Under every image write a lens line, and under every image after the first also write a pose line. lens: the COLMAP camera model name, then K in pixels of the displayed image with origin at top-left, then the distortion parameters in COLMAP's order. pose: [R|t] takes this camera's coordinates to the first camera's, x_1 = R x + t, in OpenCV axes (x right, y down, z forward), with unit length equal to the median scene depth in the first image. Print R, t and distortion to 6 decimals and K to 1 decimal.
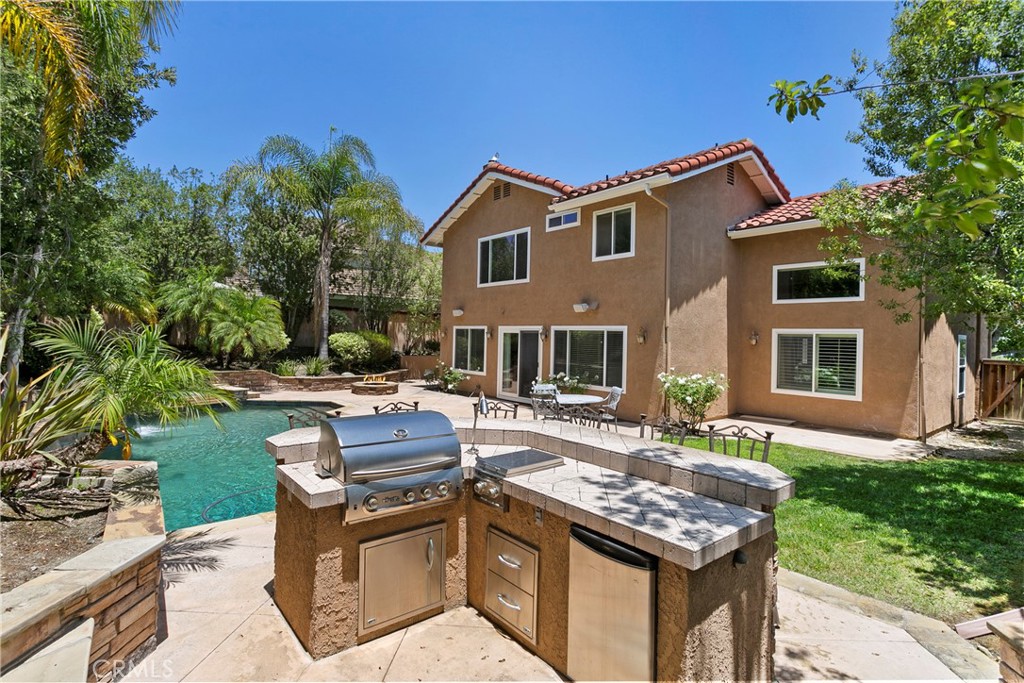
lens RADIAL K [[510.3, 0, 506.1], [0, 510.3, 334.1], [0, 0, 1]] dist [-0.004141, 0.001486]
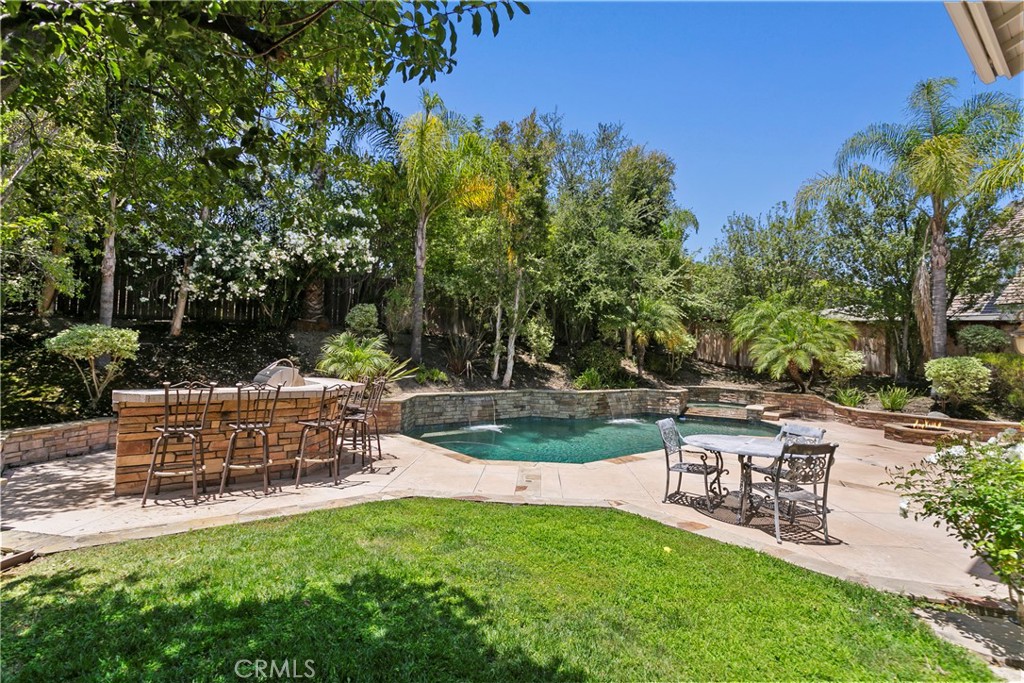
lens RADIAL K [[508.0, 0, 502.6], [0, 508.0, 346.2], [0, 0, 1]] dist [0.000068, 0.001010]
pose [[-0.006208, -0.025790, -0.999648, 0.431567], [-0.028498, 0.999266, -0.025603, 0.020823], [0.999575, 0.028329, -0.006939, 0.436415]]
